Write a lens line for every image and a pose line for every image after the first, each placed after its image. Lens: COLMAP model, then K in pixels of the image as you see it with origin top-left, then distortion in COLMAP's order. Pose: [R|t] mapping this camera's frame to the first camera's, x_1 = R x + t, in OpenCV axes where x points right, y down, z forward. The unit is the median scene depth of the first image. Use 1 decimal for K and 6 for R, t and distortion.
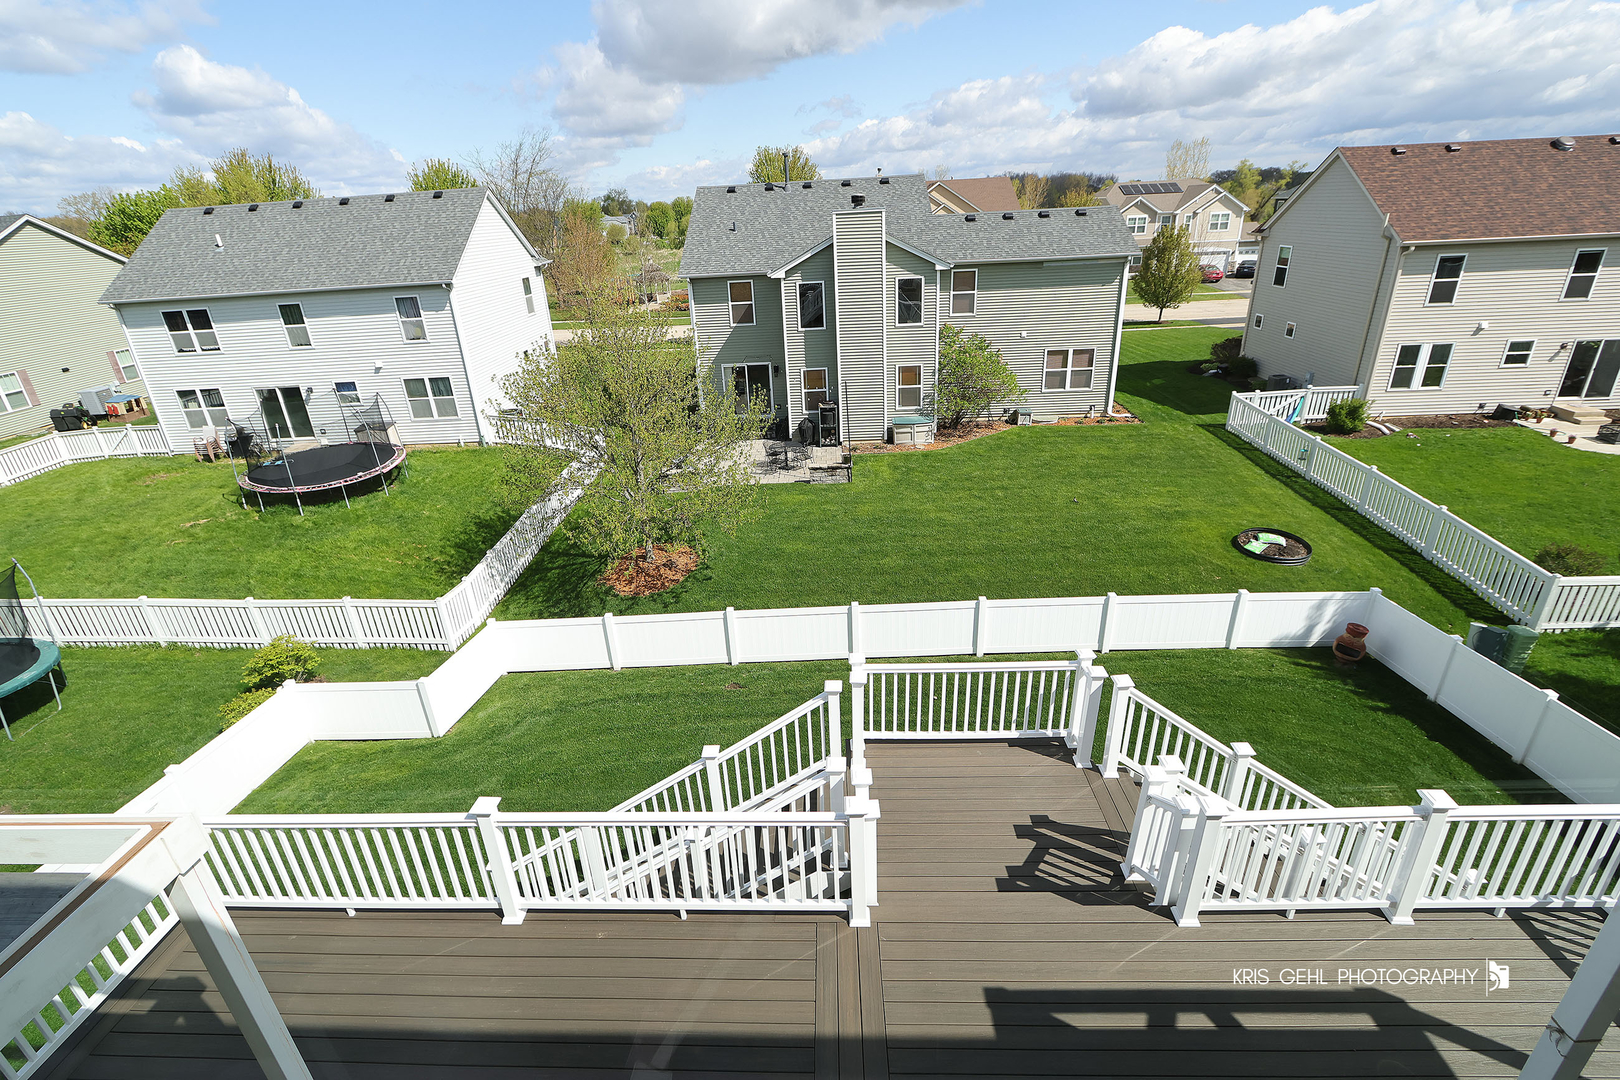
lens RADIAL K [[751.6, 0, 807.8], [0, 751.6, 538.9], [0, 0, 1]] dist [-0.012963, 0.000369]
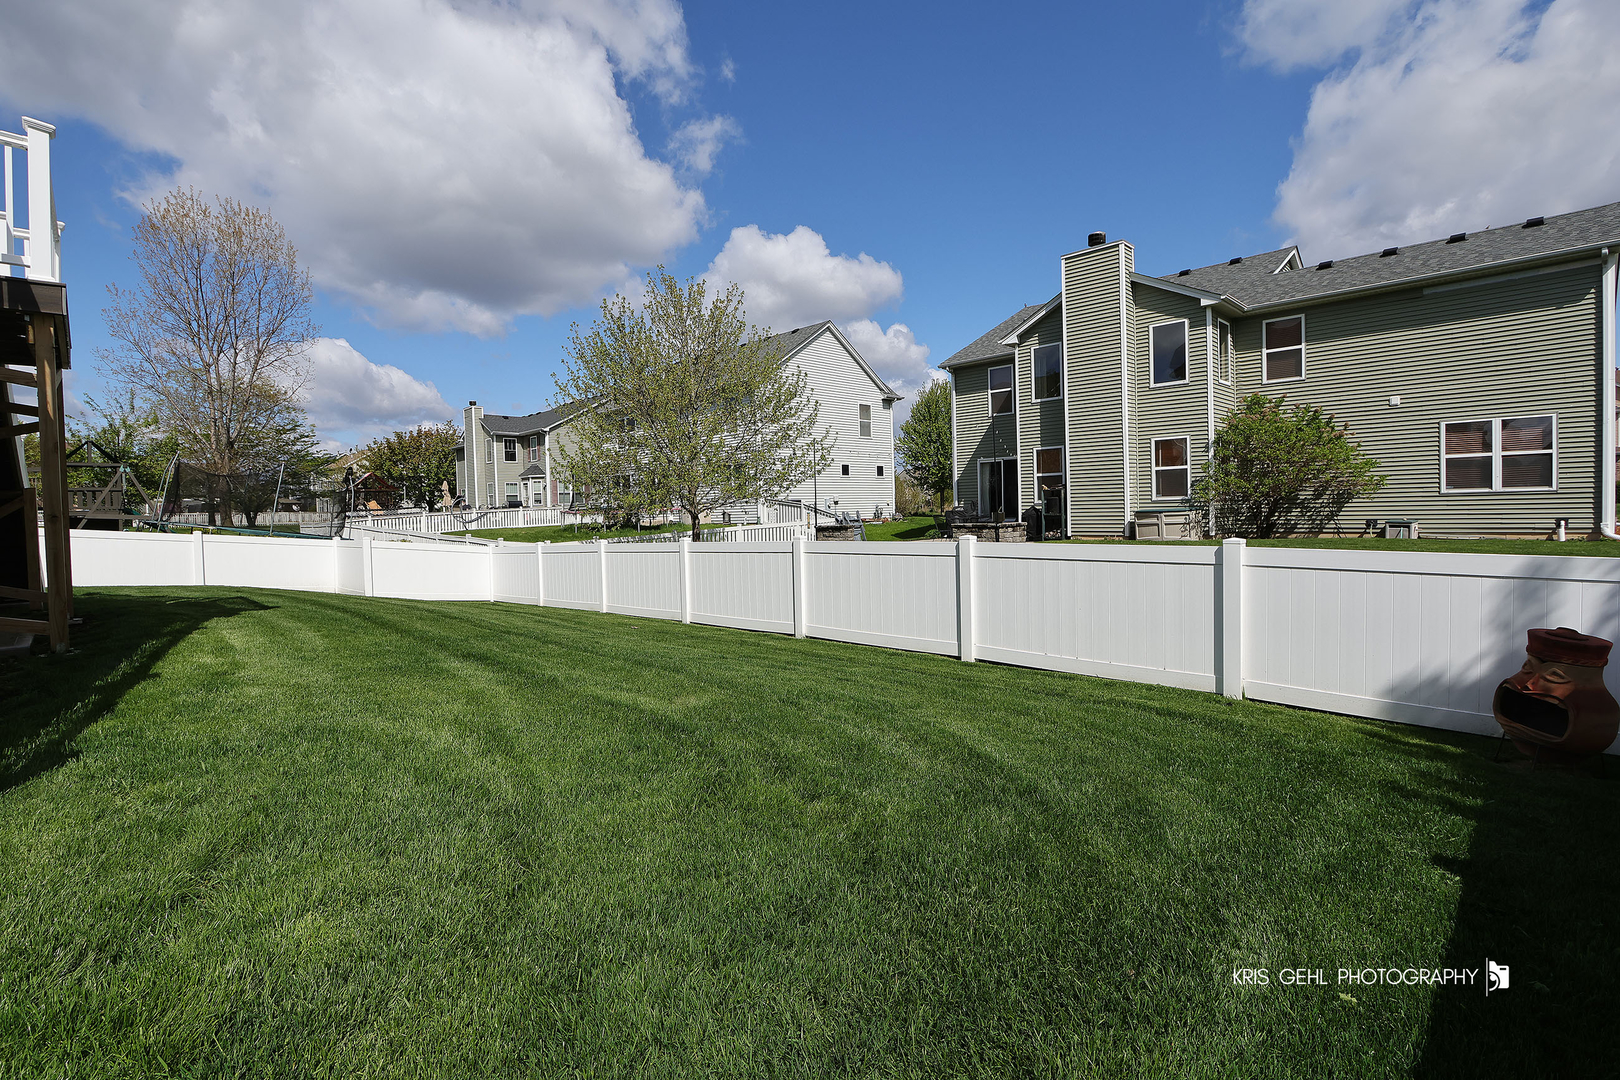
lens RADIAL K [[751.6, 0, 807.8], [0, 751.6, 538.9], [0, 0, 1]] dist [-0.012963, 0.000369]
pose [[0.724432, 0.053303, -0.687283, 0.380745], [-0.288285, 0.929061, -0.231813, 0.127431], [0.626171, 0.366066, 0.688408, 0.312423]]
